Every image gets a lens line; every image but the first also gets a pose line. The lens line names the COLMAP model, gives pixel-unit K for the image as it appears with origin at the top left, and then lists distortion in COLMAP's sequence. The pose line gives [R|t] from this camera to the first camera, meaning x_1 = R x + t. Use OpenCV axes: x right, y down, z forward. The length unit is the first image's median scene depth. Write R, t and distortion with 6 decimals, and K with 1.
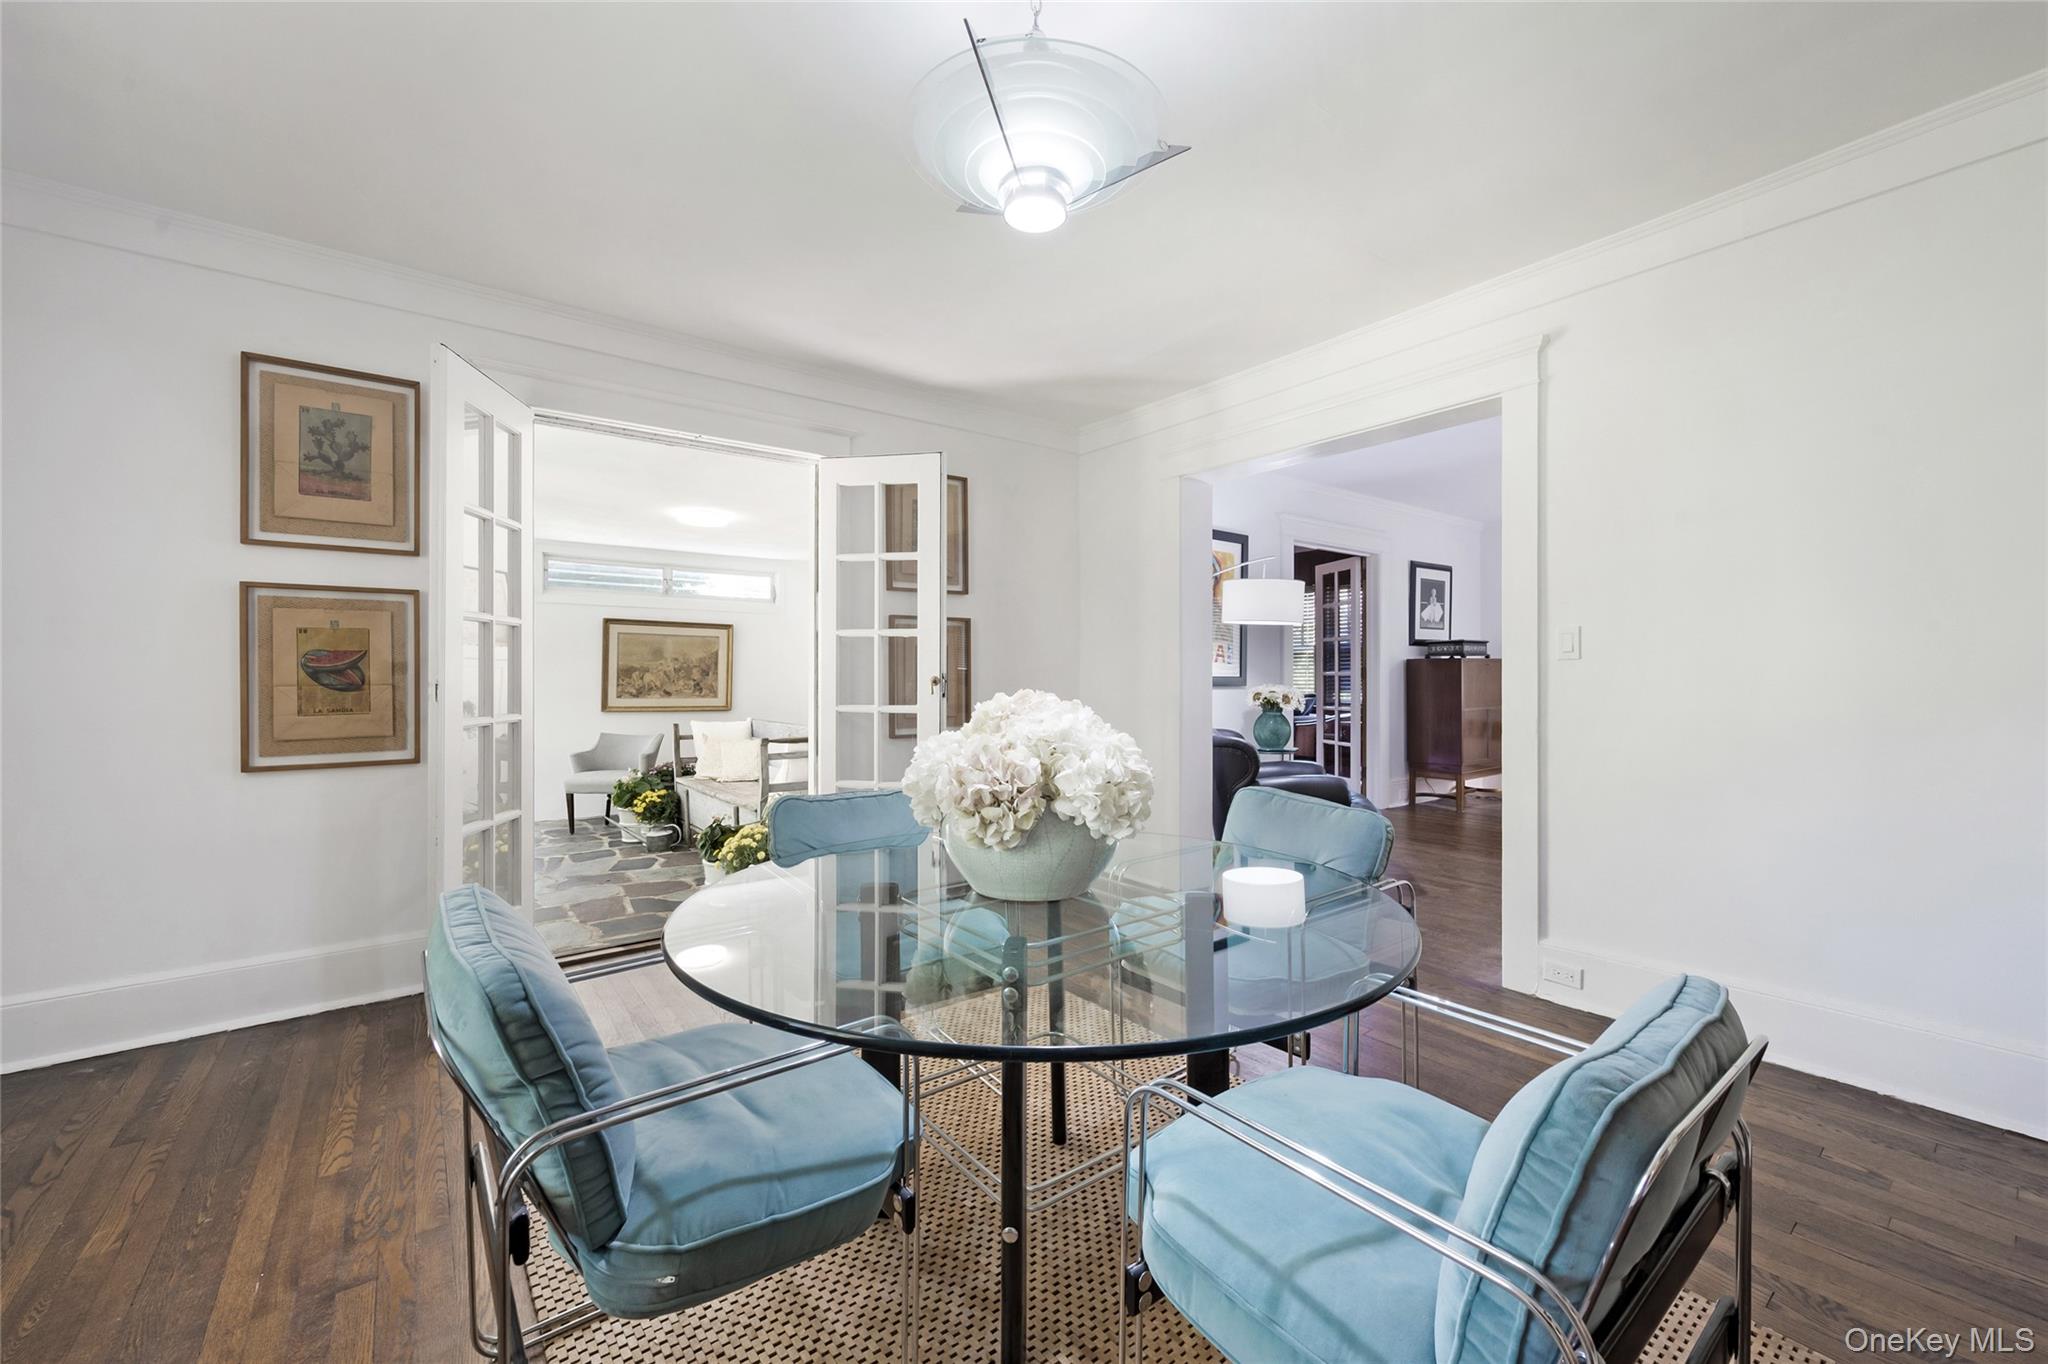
lens RADIAL K [[815.7, 0, 1026.0], [0, 815.7, 681.2], [0, 0, 1]] dist [0.002981, 0.000270]
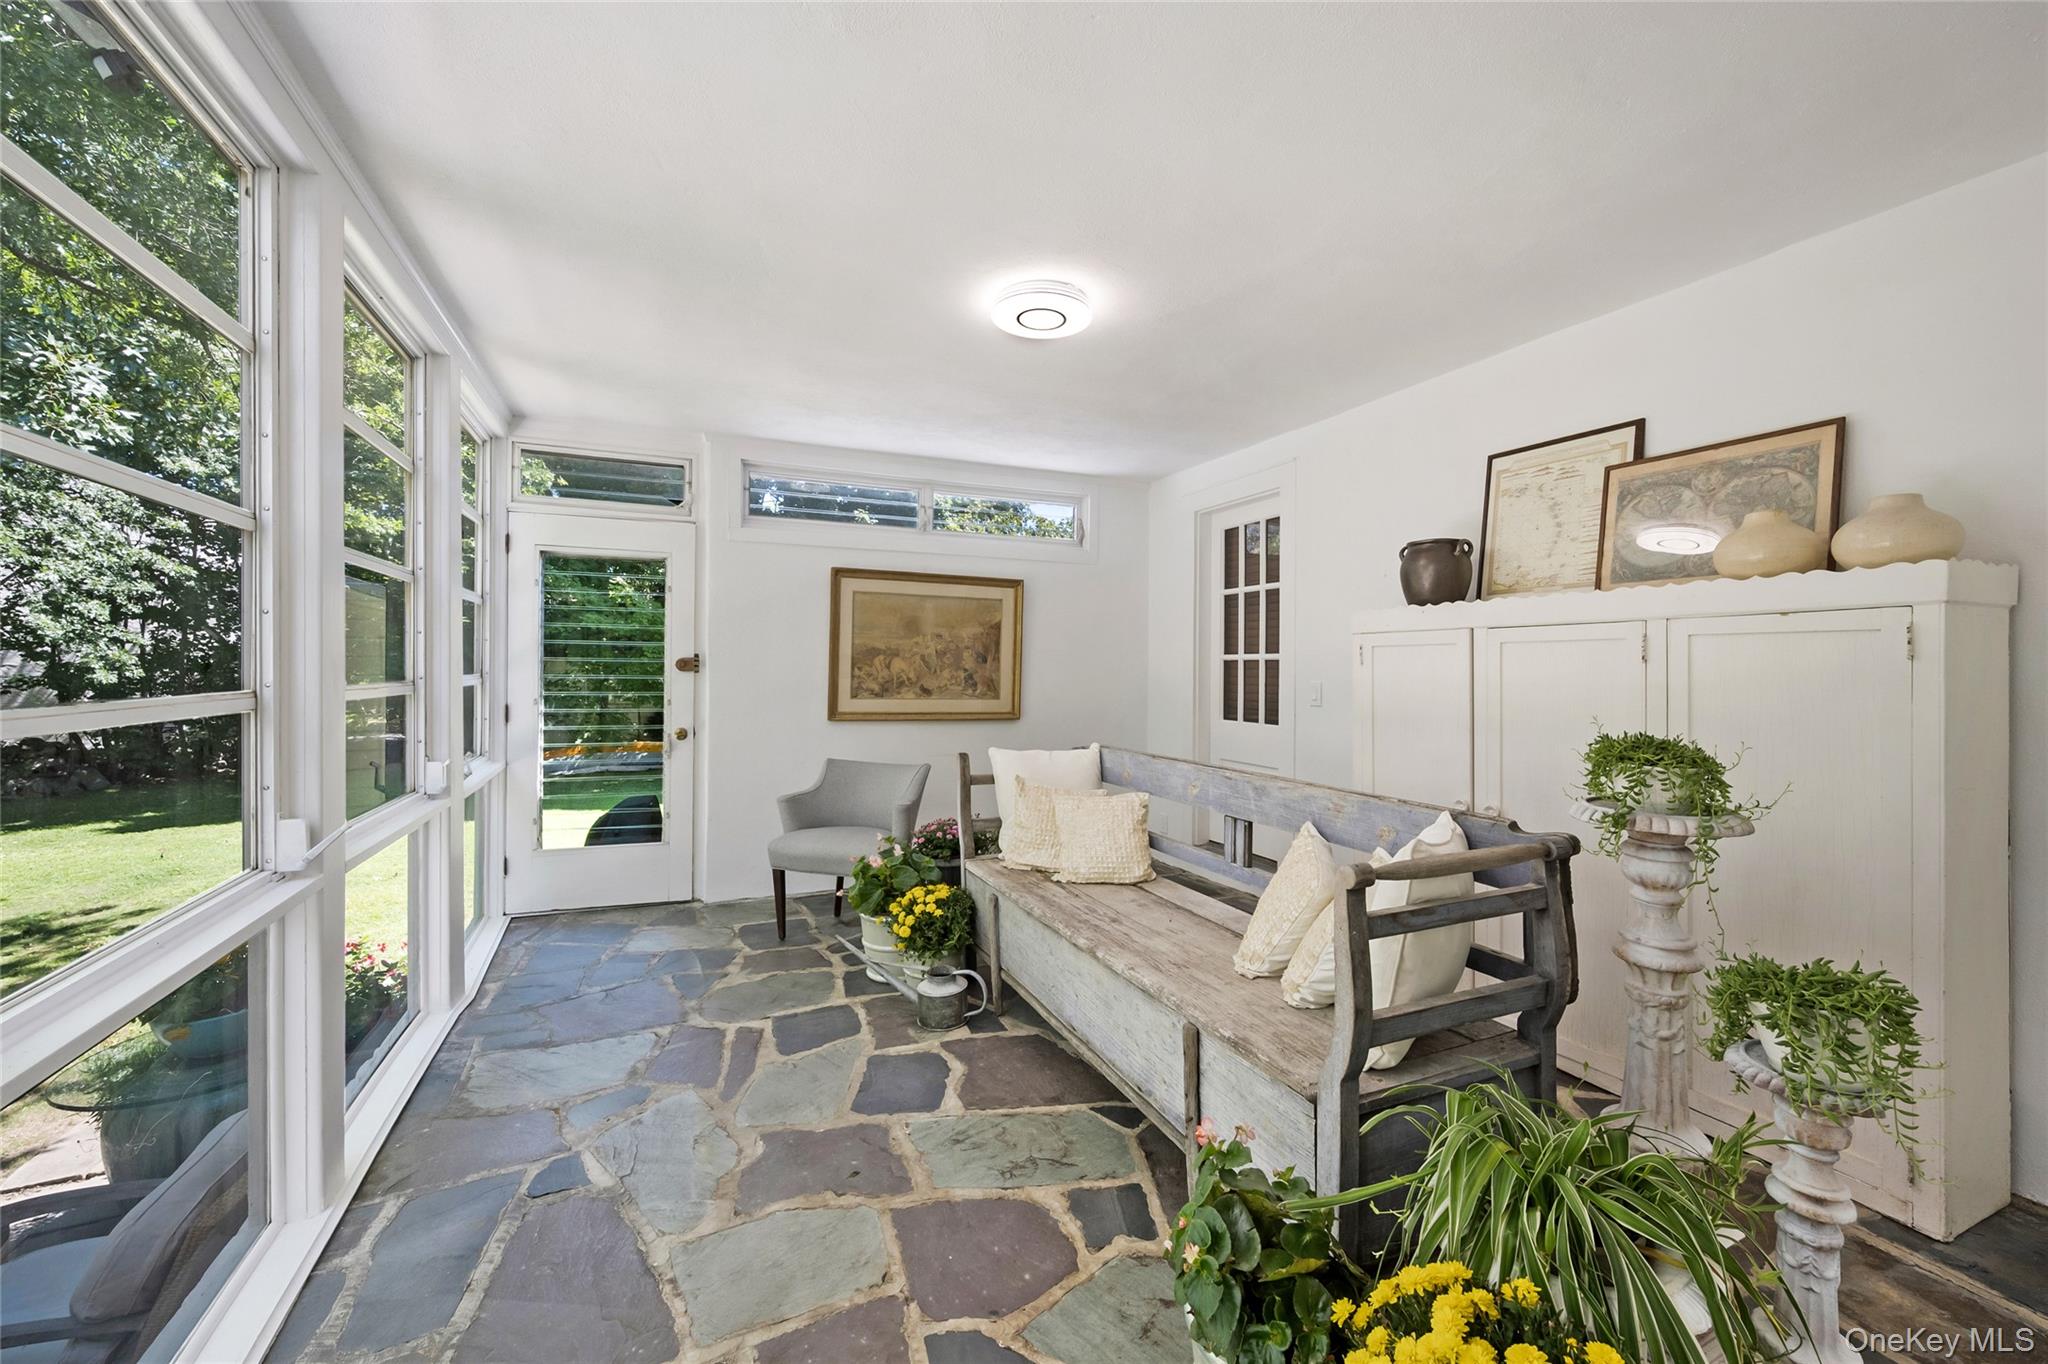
lens RADIAL K [[815.7, 0, 1023.6], [0, 815.7, 676.1], [0, 0, 1]] dist [0.002981, 0.000270]
pose [[0.973200, 0.005140, -0.229904, -0.267237], [-0.004946, 0.999987, 0.001422, 0.002765], [0.229908, -0.000246, 0.973212, 0.494954]]
